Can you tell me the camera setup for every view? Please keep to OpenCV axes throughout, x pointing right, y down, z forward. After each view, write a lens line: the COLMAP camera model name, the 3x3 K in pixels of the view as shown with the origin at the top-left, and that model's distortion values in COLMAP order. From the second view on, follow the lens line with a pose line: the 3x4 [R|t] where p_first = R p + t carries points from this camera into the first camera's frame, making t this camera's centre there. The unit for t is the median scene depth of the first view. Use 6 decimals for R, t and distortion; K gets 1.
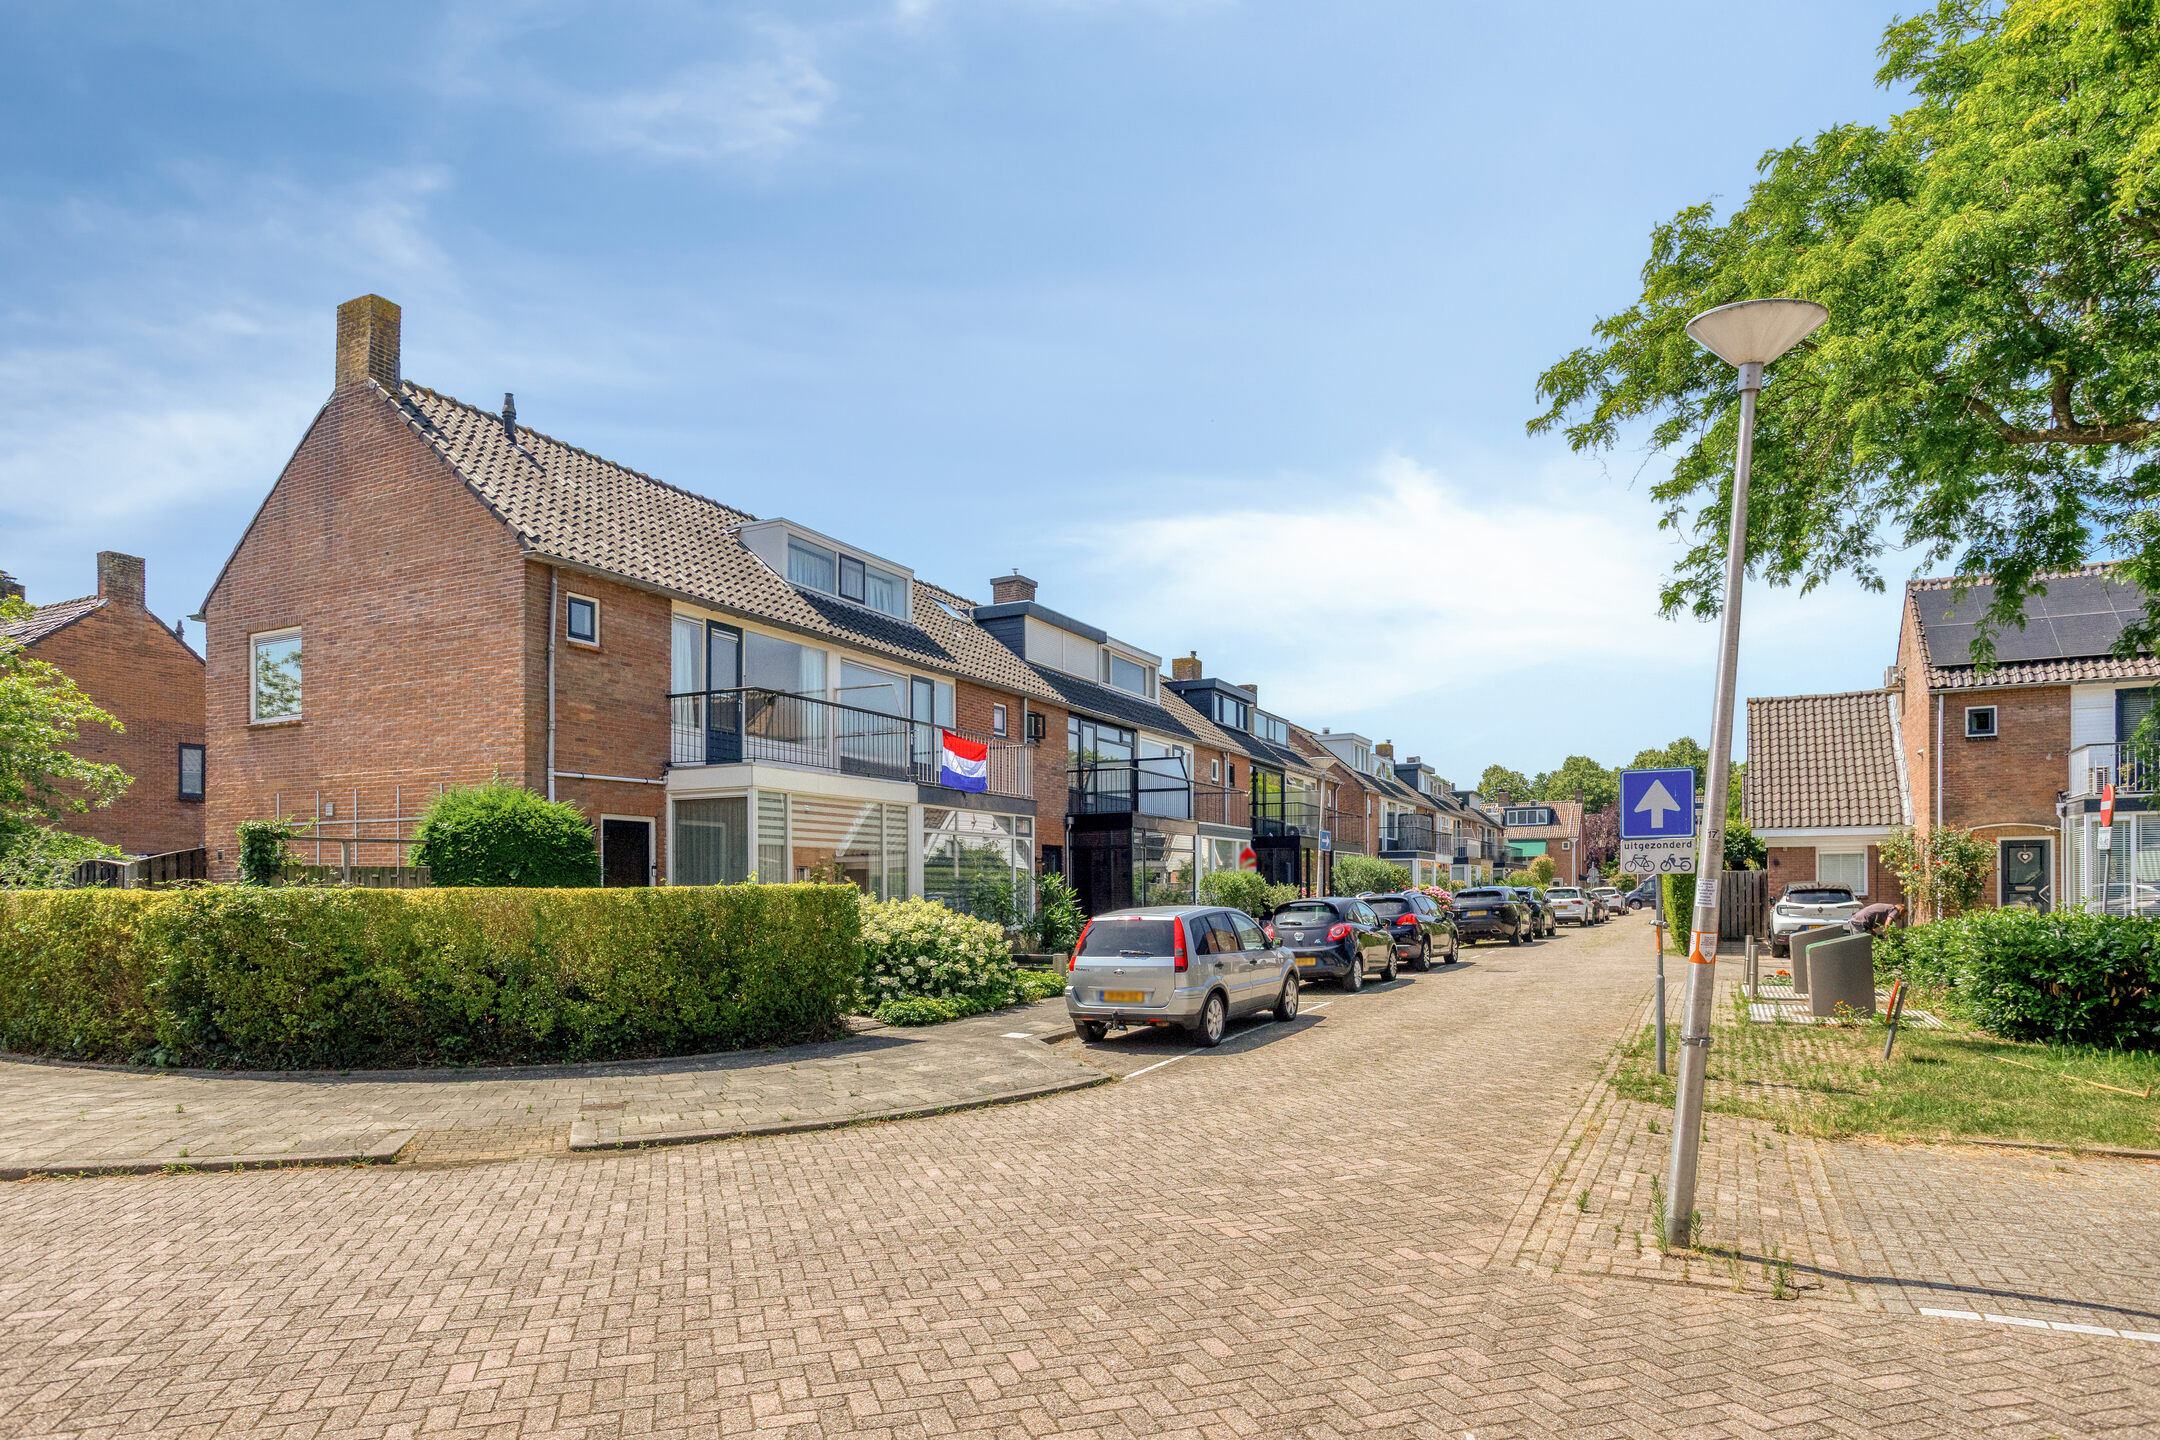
lens RADIAL K [[1273.9, 0, 1079.0], [0, 1273.9, 855.5], [0, 0, 1]] dist [-0.050360, 0.037876]
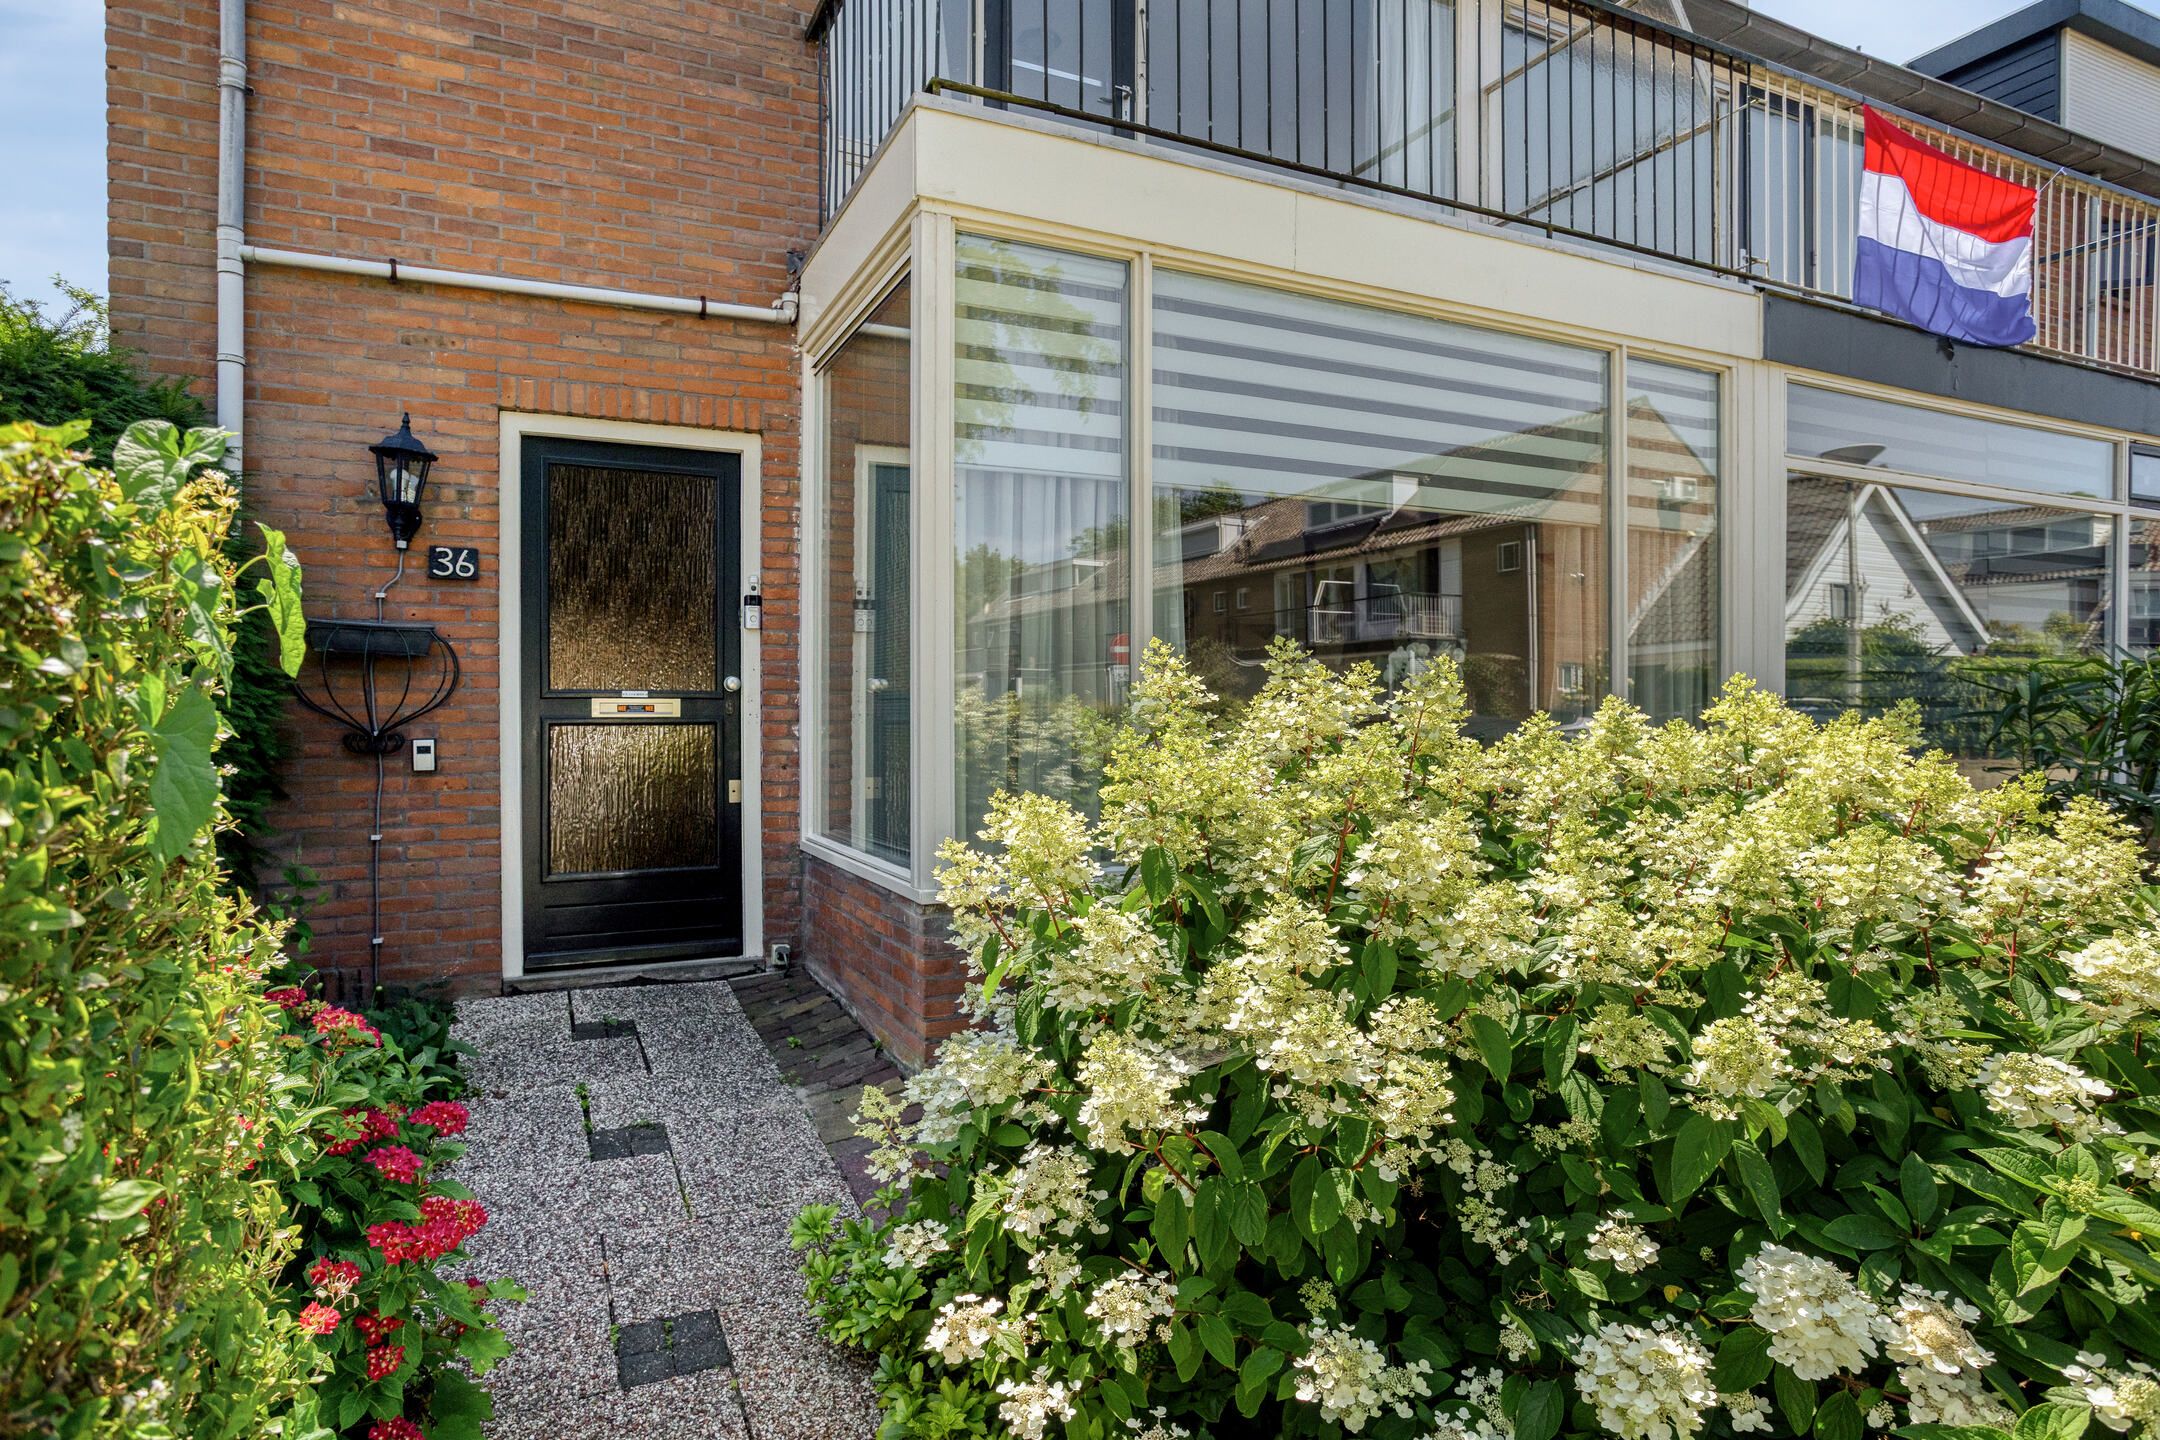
lens RADIAL K [[1190.1, 0, 1079.2], [0, 1190.1, 711.8], [0, 0, 1]] dist [-0.036621, 0.027659]
pose [[0.793702, 0.003775, -0.608296, -0.100716], [0.016323, 0.999489, 0.027500, 0.028201], [0.608088, -0.031756, 0.793234, 0.799476]]
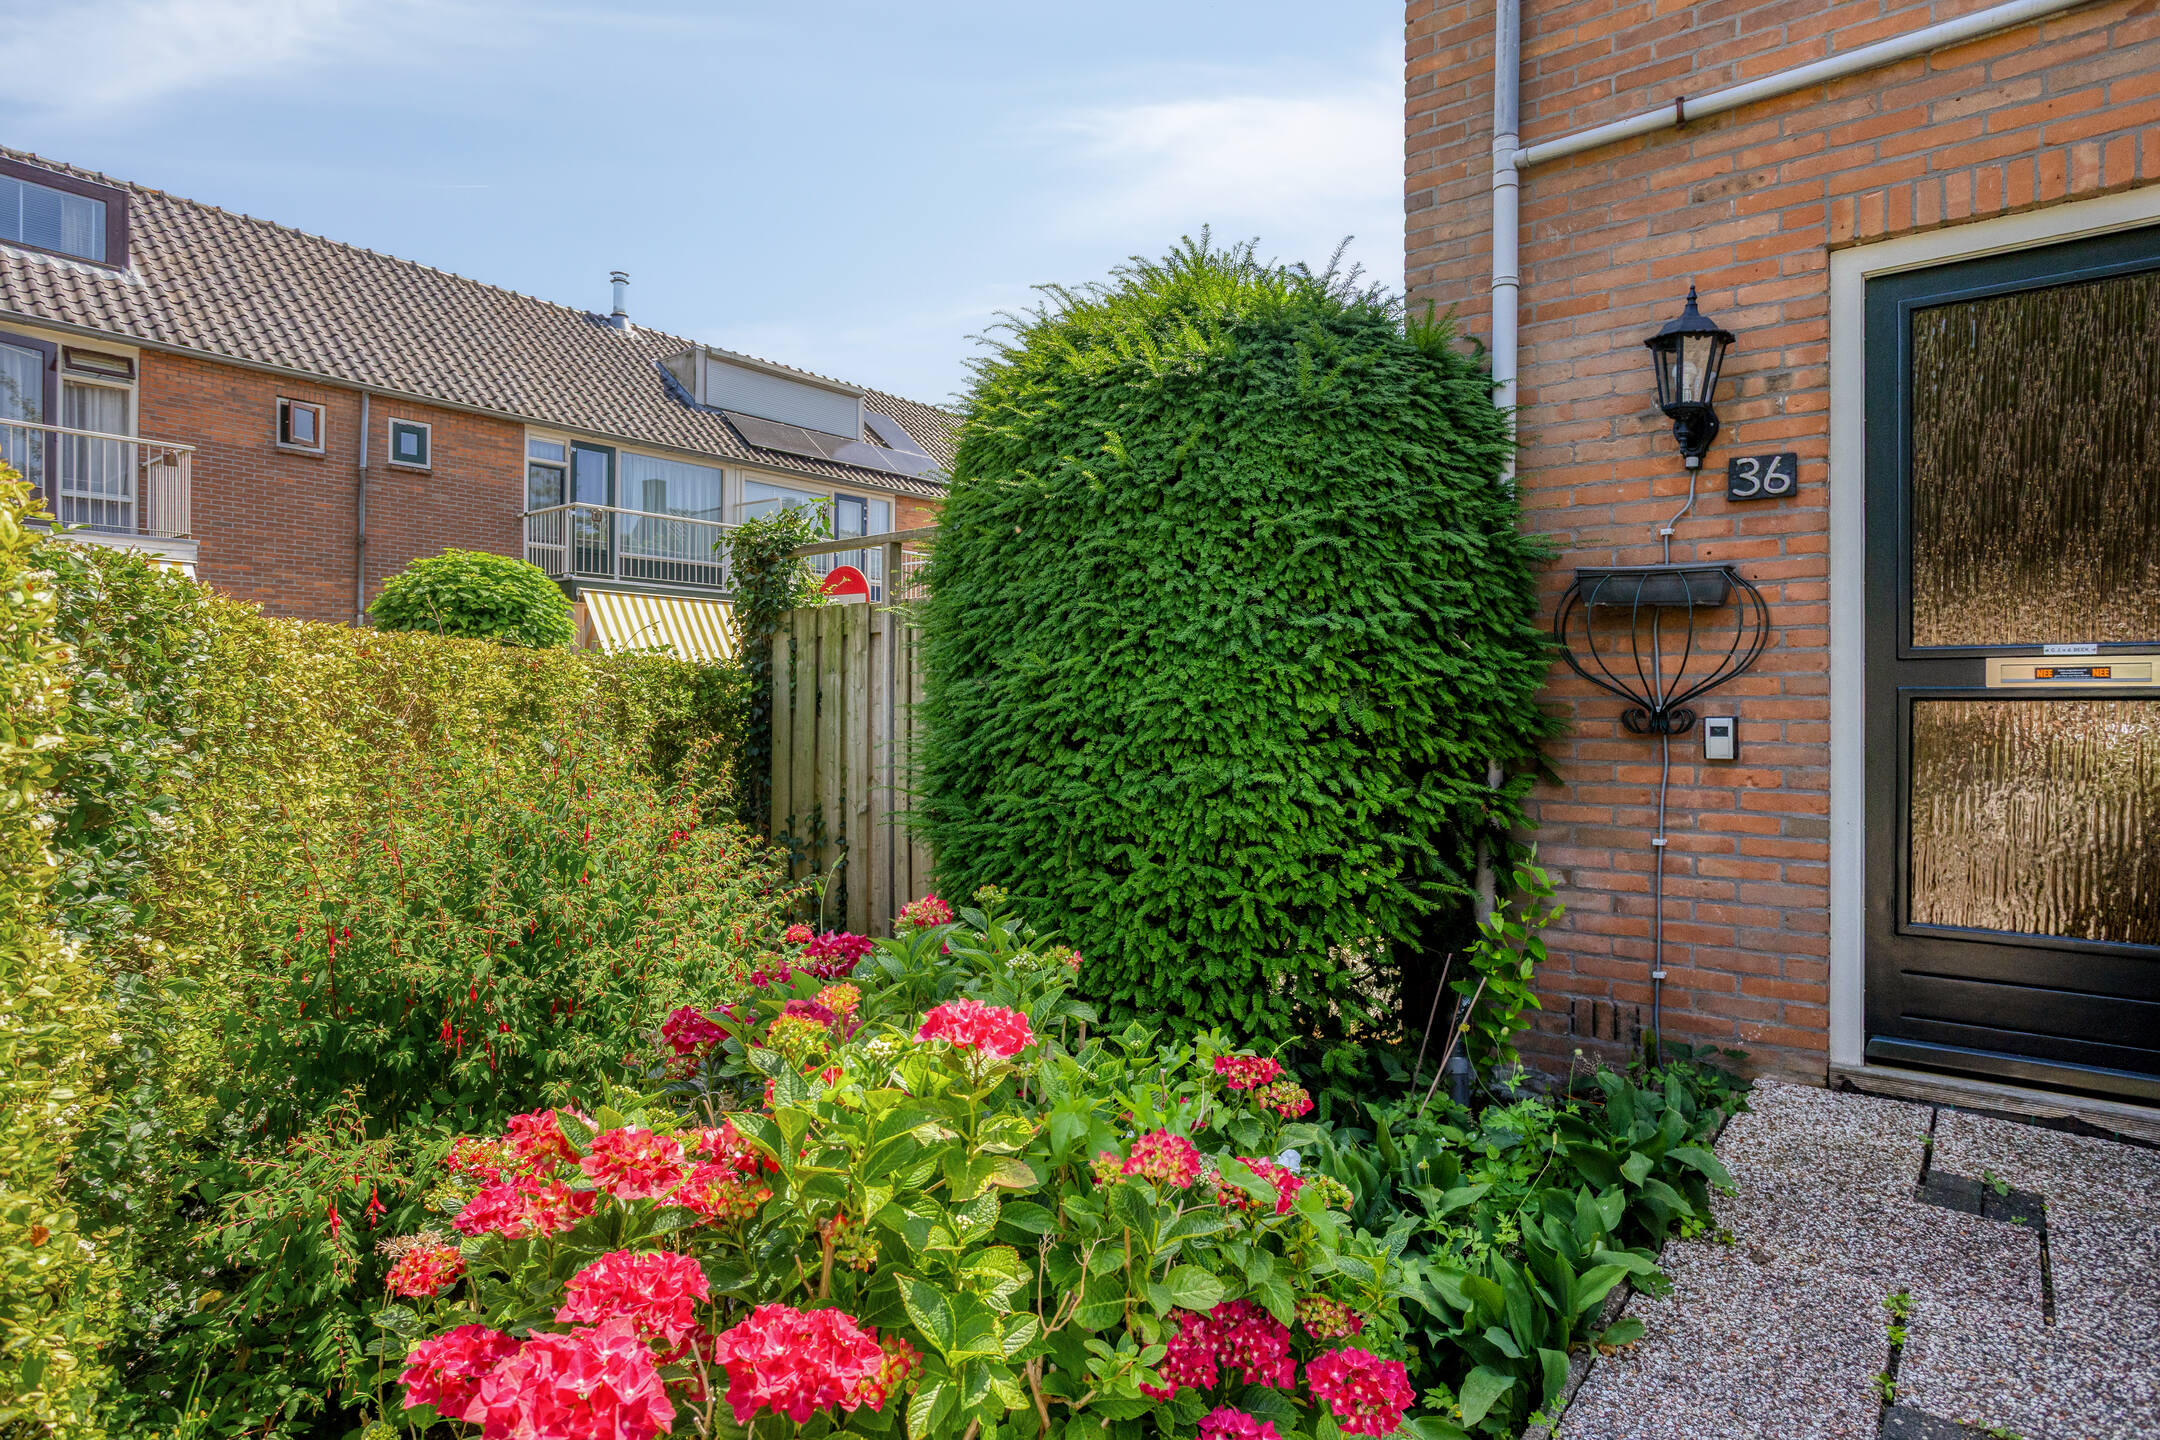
lens RADIAL K [[1190.1, 0, 1079.2], [0, 1190.1, 711.8], [0, 0, 1]] dist [-0.036621, 0.027659]
pose [[-0.194610, -0.002463, -0.980878, -0.157621], [0.022625, 0.999720, -0.007000, 0.036466], [0.980620, -0.023555, -0.194500, 0.848275]]
